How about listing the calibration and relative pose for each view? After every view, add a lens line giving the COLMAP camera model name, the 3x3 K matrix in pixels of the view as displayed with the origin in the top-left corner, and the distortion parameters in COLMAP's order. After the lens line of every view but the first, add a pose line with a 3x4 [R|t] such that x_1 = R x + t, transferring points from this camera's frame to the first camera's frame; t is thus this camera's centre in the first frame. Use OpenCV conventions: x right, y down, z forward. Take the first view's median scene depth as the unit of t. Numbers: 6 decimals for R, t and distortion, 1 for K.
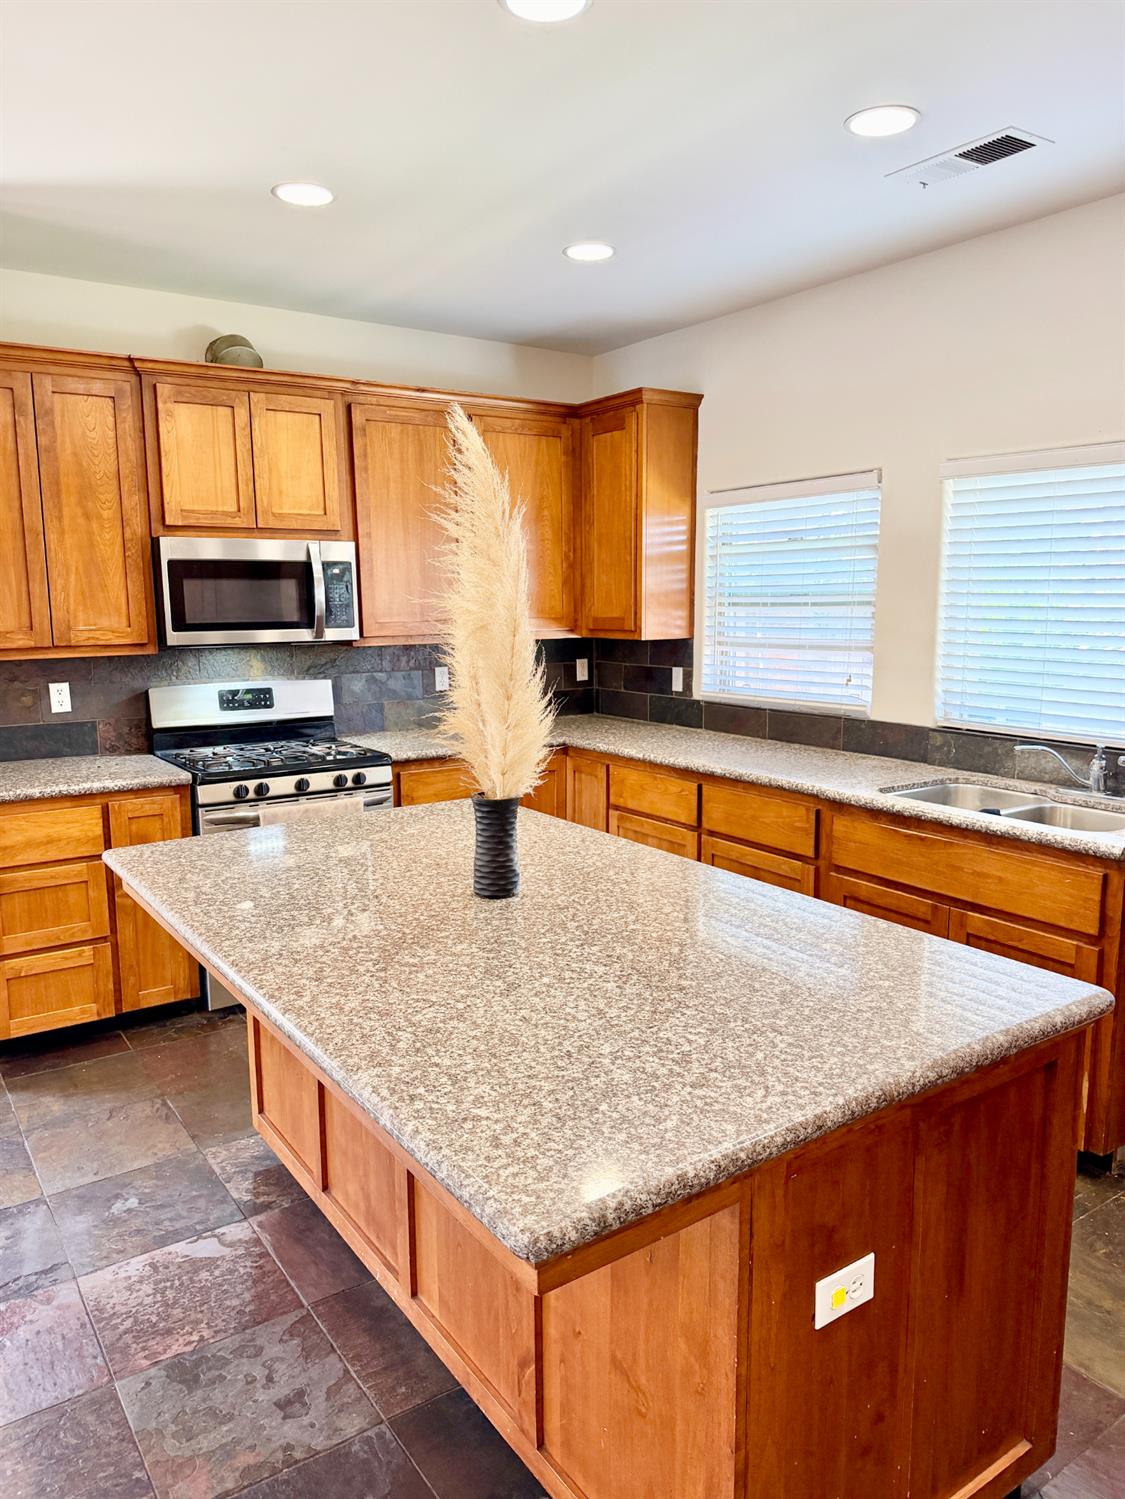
lens RADIAL K [[1052.1, 0, 561.8], [0, 1052.1, 753.2], [0, 0, 1]] dist [0.051780, -0.067827]
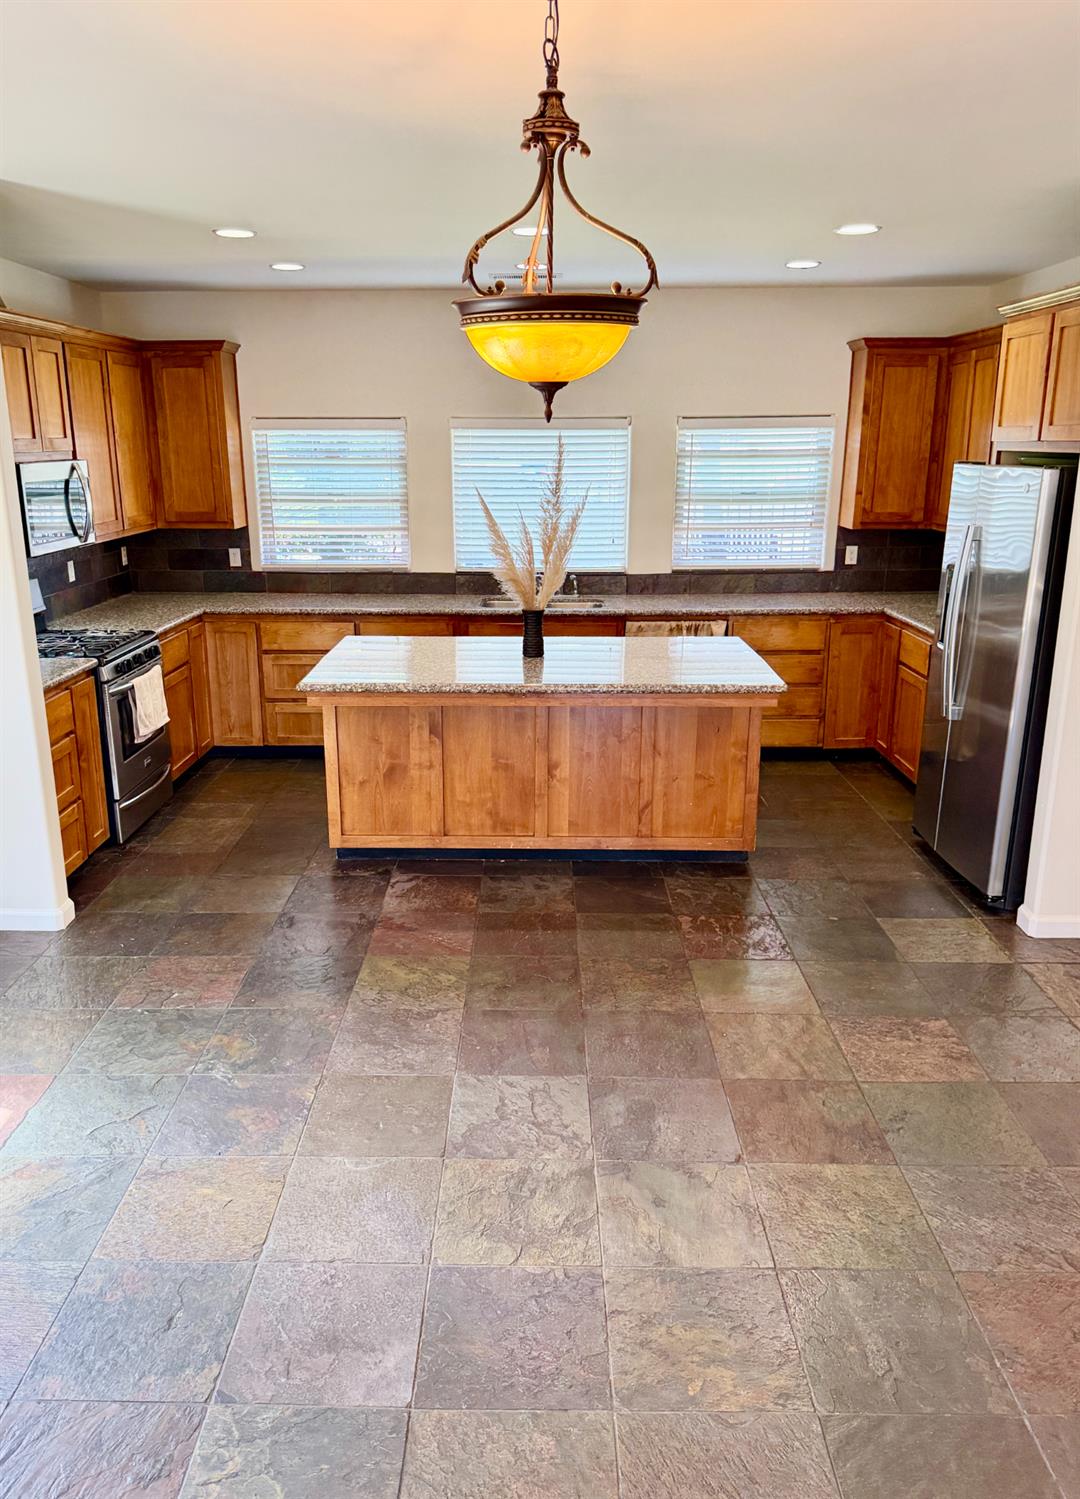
lens RADIAL K [[1137.5, 0, 513.8], [0, 1137.5, 750.4], [0, 0, 1]] dist [0.076460, -0.038722]
pose [[0.582975, -0.209995, 0.784883, -1.175891], [0.121627, 0.977693, 0.171242, -0.048331], [-0.803335, -0.004366, 0.595512, -0.213780]]
